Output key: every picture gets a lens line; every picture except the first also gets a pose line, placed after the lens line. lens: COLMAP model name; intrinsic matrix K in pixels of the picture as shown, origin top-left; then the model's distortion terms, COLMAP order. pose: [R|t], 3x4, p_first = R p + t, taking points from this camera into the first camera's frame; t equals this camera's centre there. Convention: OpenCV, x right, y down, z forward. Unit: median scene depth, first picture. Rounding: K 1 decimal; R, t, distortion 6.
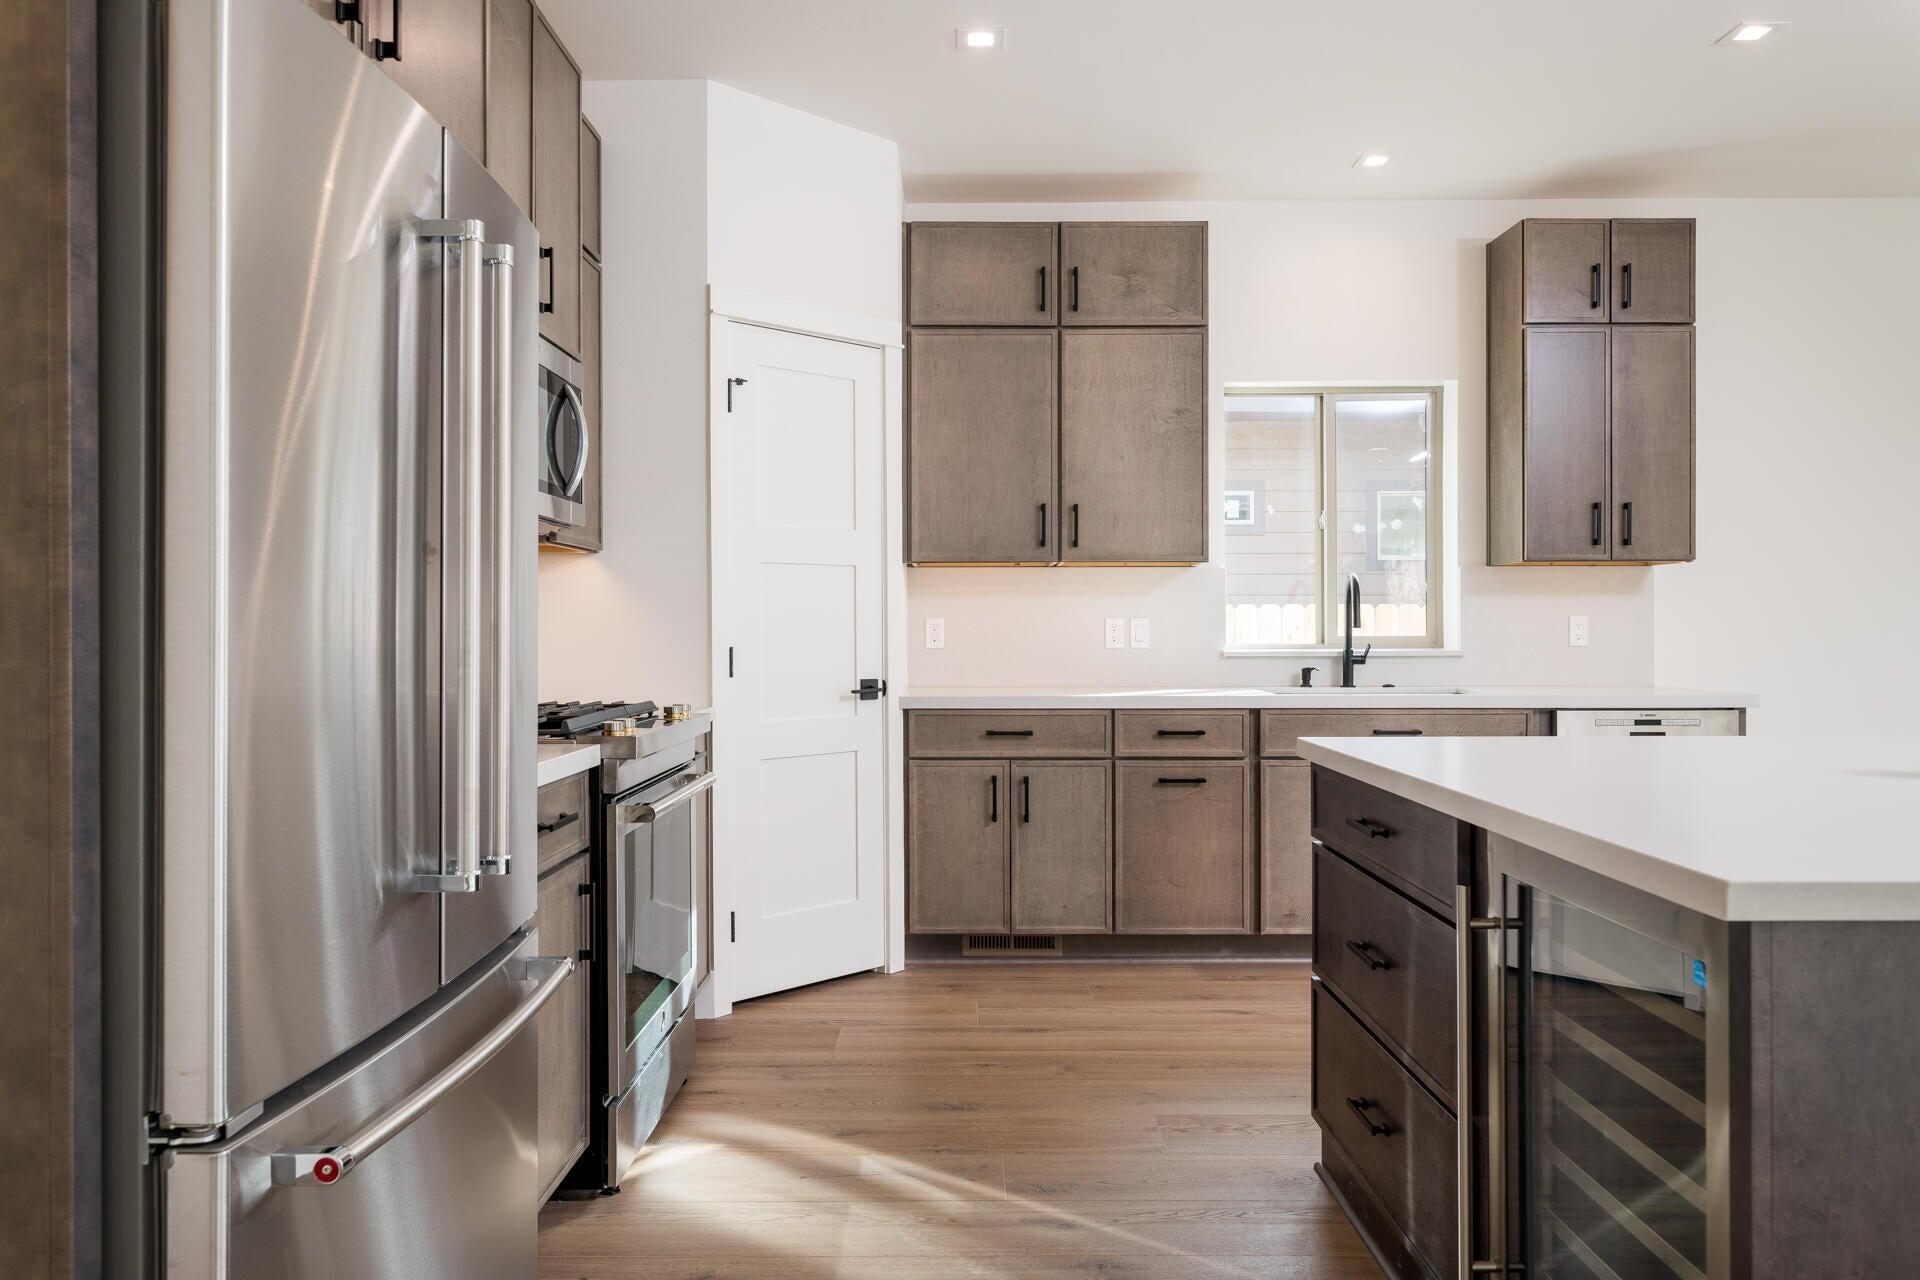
lens RADIAL K [[1310.8, 0, 960.0], [0, 1310.8, 640.0], [0, 0, 1]] dist [-0.001672, 0.000716]
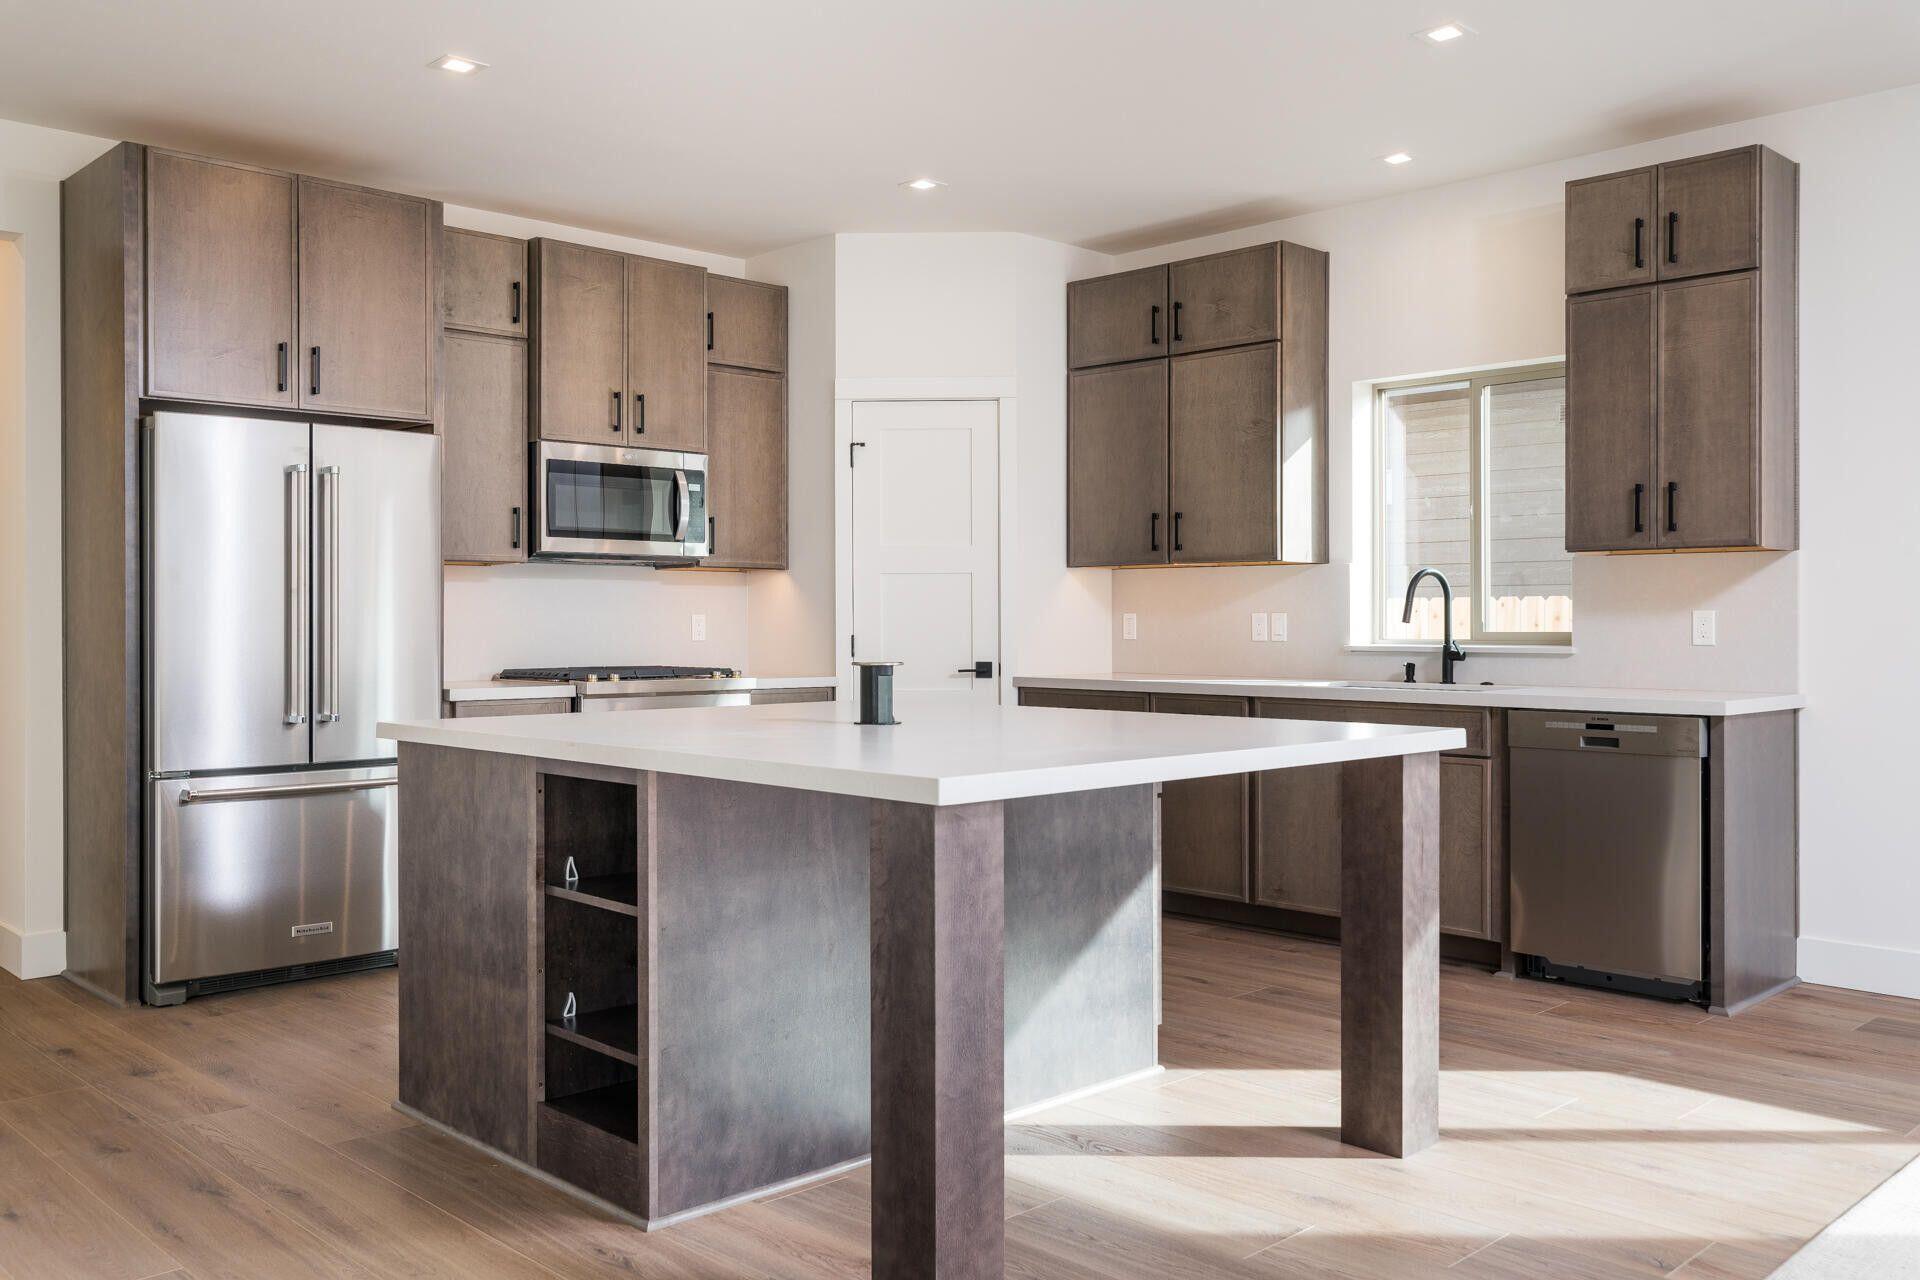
lens RADIAL K [[1591.2, 0, 960.0], [0, 1591.2, 640.0], [0, 0, 1]] dist [-0.009082, -0.003768]
pose [[0.705672, 0.011189, -0.708451, 0.926870], [-0.009206, 0.999936, 0.006623, -0.001347], [0.708479, 0.001849, 0.705729, -0.096064]]
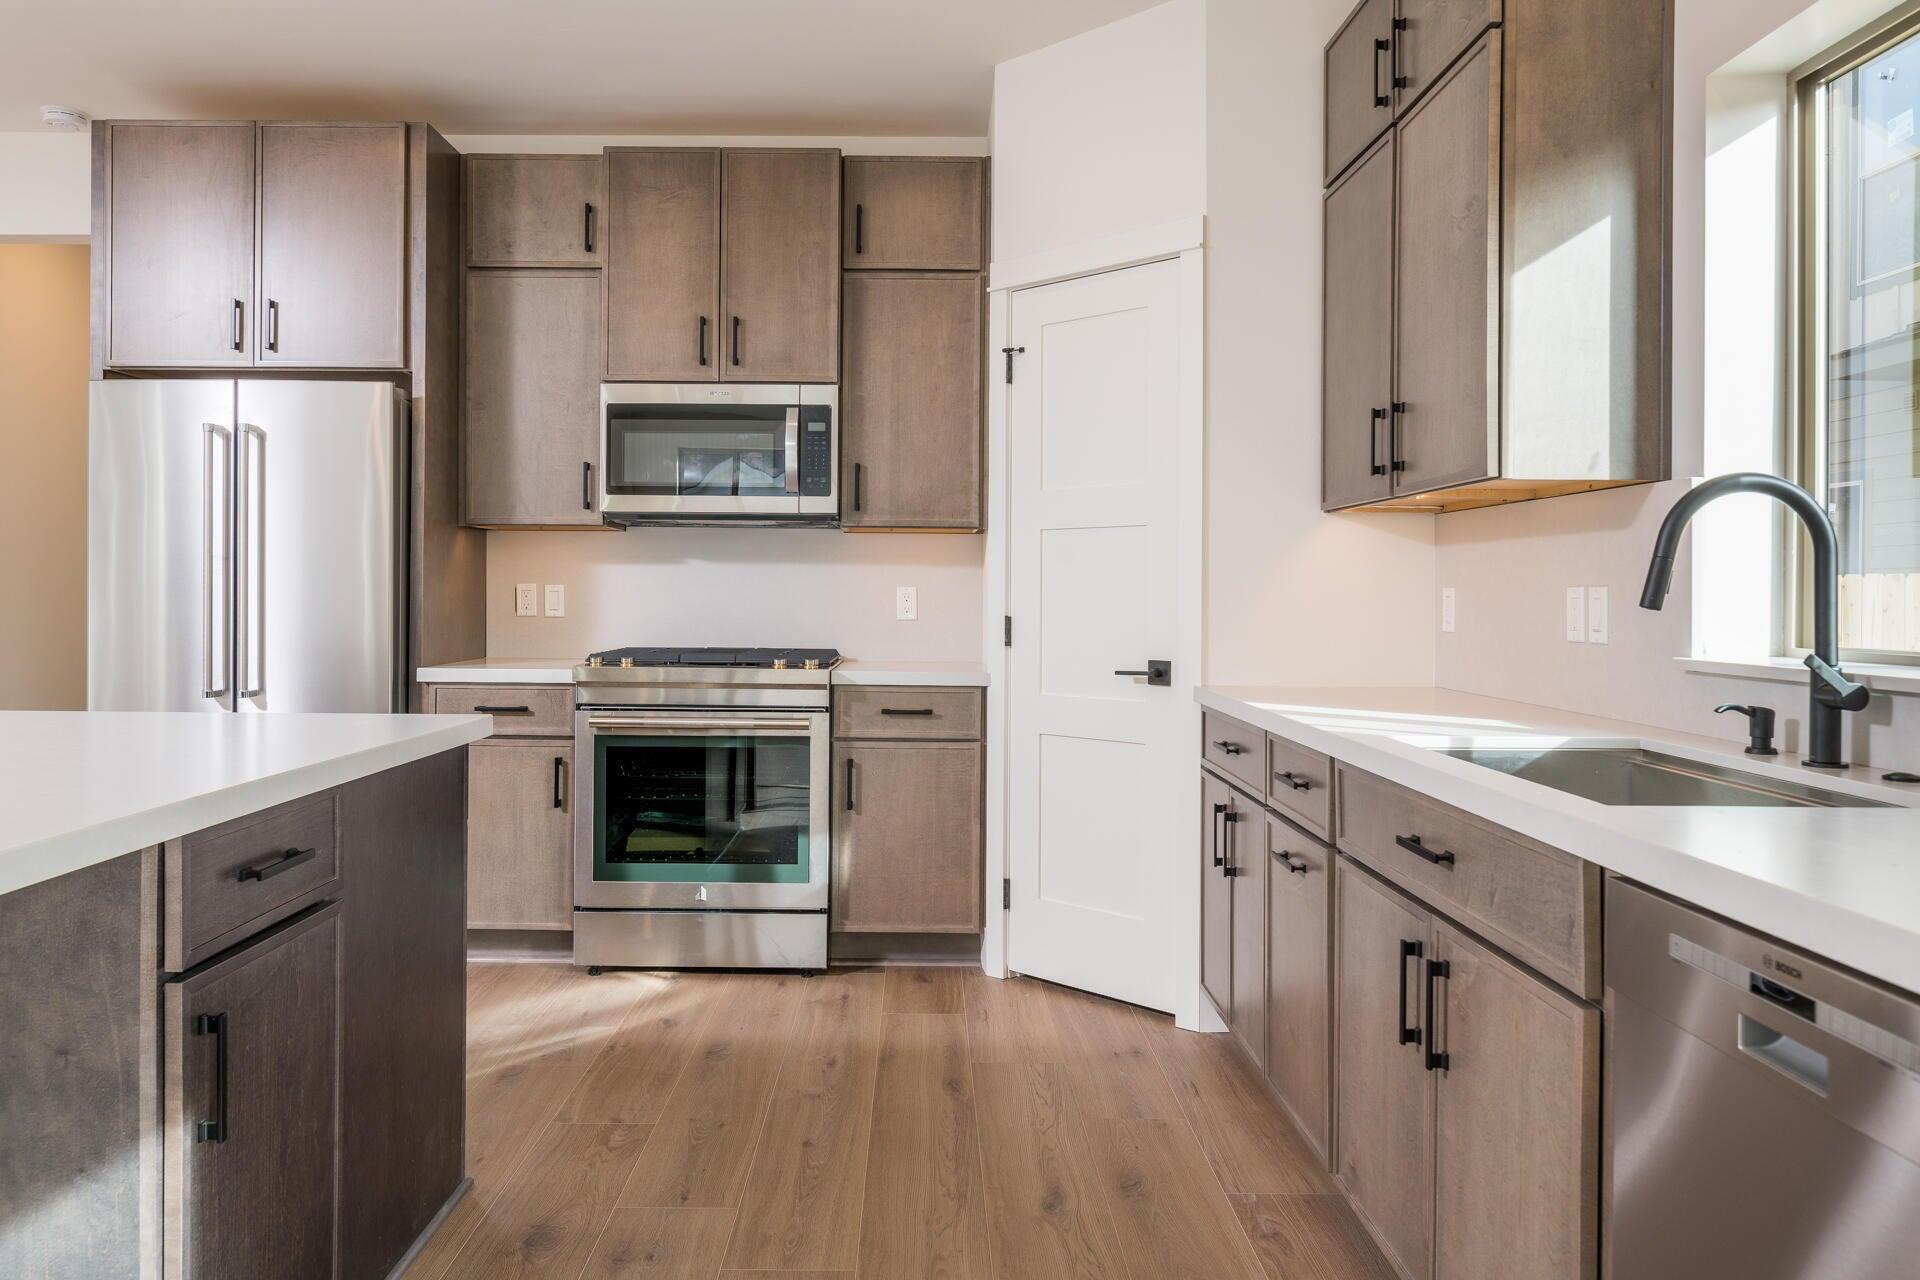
lens RADIAL K [[1366.5, 0, 917.0], [0, 1366.5, 600.5], [0, 0, 1]] dist [0.005168, 0.002561]
pose [[0.005233, 0.010284, -0.999933, 0.732701], [-0.018896, 0.999770, 0.010183, -0.013267], [0.999808, 0.018841, 0.005426, 0.773543]]
